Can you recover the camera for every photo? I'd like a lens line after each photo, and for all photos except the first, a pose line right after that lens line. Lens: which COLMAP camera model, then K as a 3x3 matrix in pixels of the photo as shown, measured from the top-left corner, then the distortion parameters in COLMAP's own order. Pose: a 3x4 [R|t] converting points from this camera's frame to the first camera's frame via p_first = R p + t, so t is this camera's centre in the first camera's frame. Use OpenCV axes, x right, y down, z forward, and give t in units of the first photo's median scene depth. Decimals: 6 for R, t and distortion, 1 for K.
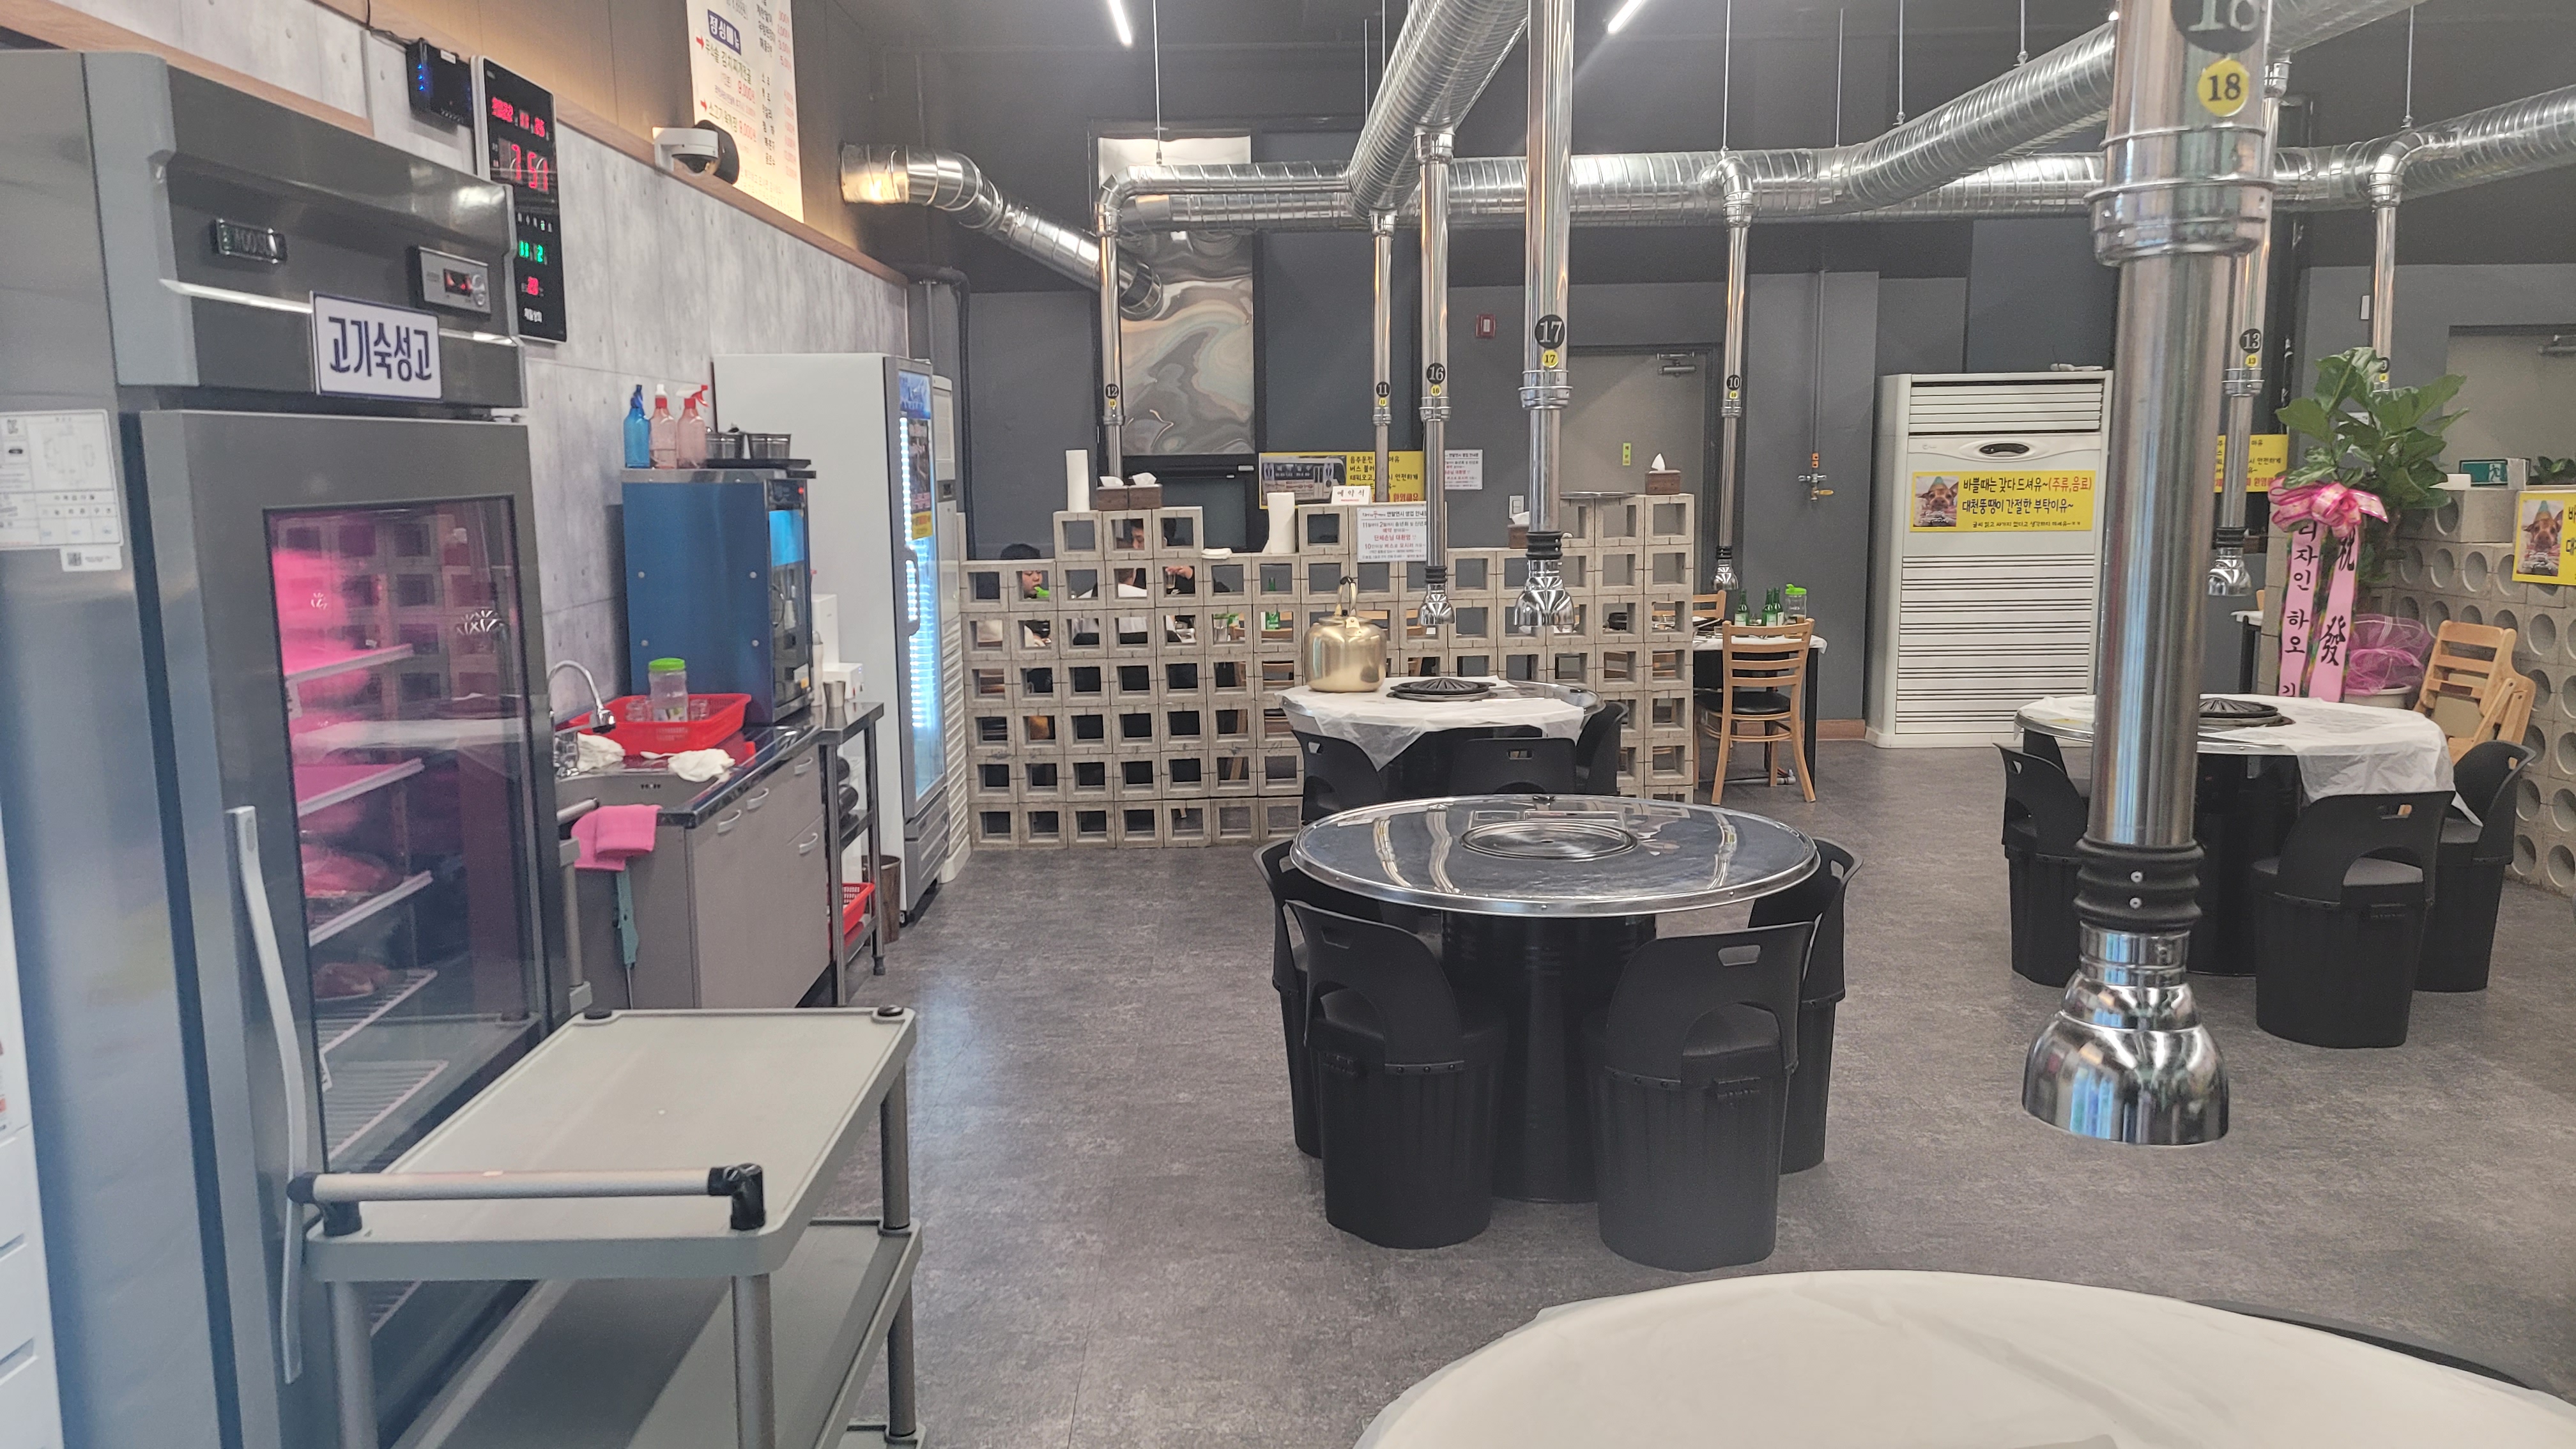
lens RADIAL K [[1910.3, 0, 1278.6], [0, 1910.3, 721.7], [0, 0, 1]] dist [0.052667, -0.048342]
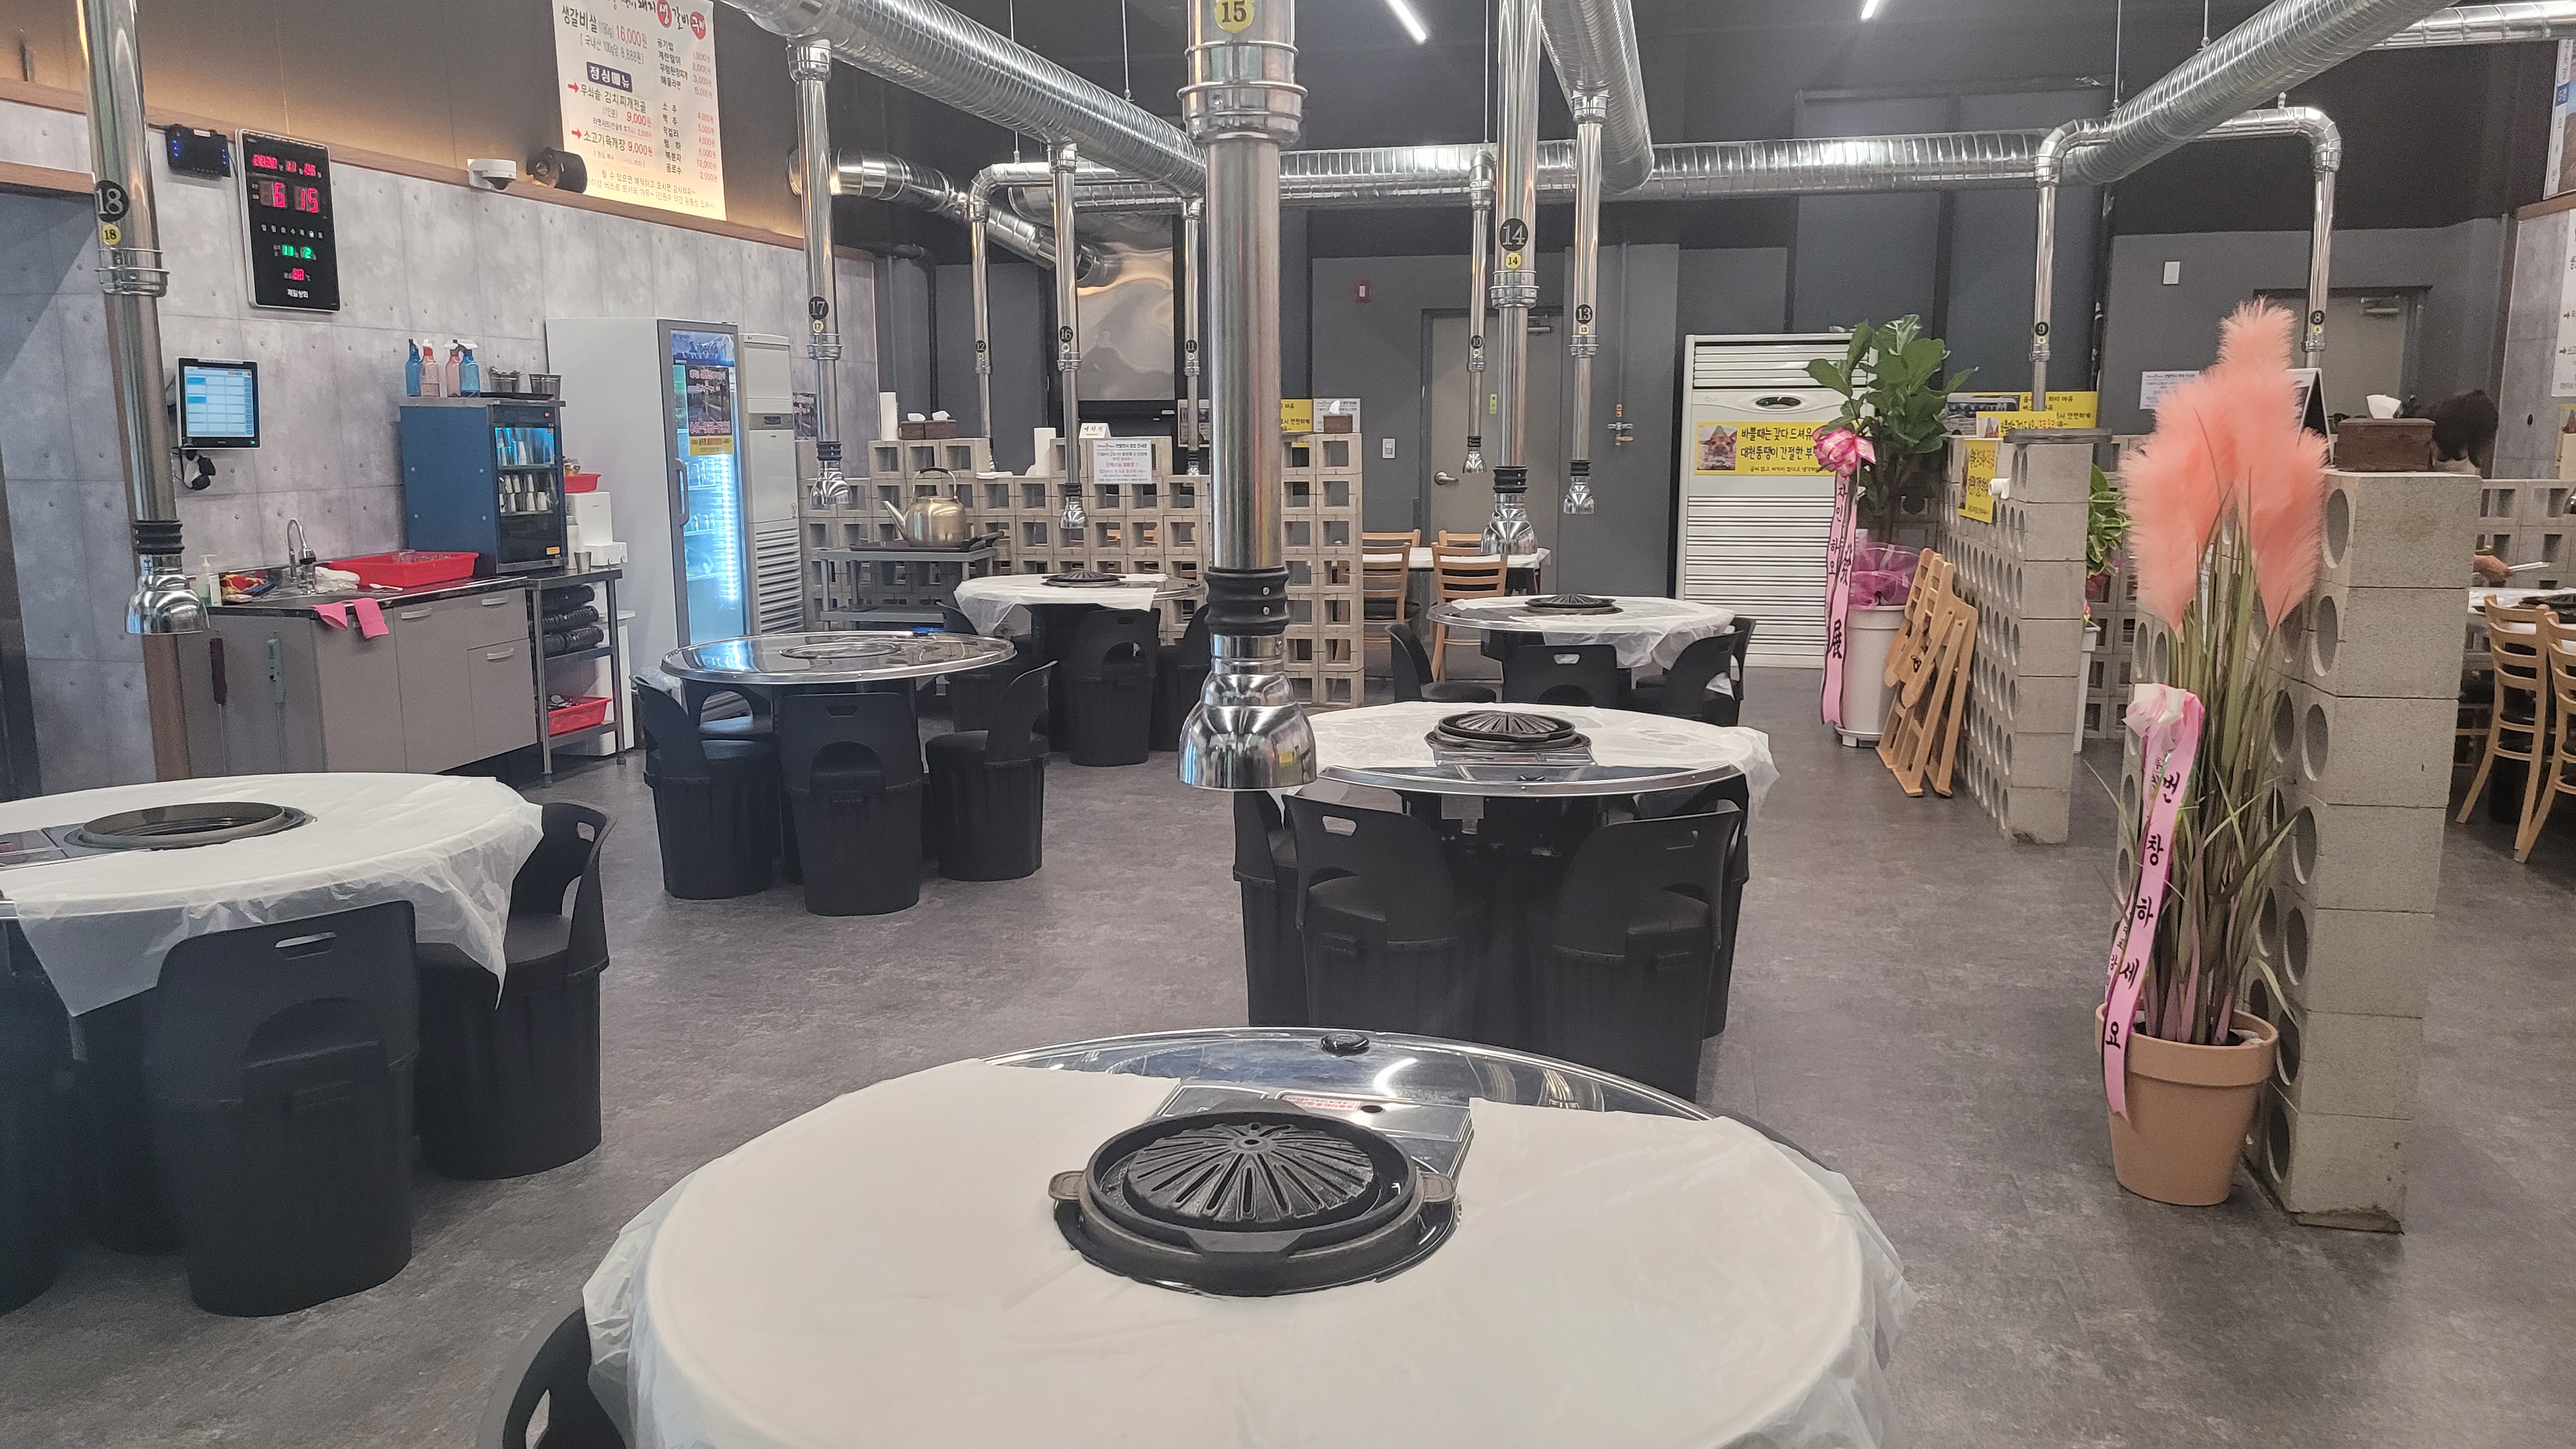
lens RADIAL K [[1910.3, 0, 1299.6], [0, 1910.3, 727.5], [0, 0, 1]] dist [0.052667, -0.048342]
pose [[0.978758, 0.044121, -0.200217, 0.431760], [-0.038972, 0.998802, 0.029590, 0.034756], [0.201283, -0.021158, 0.979305, -0.213696]]
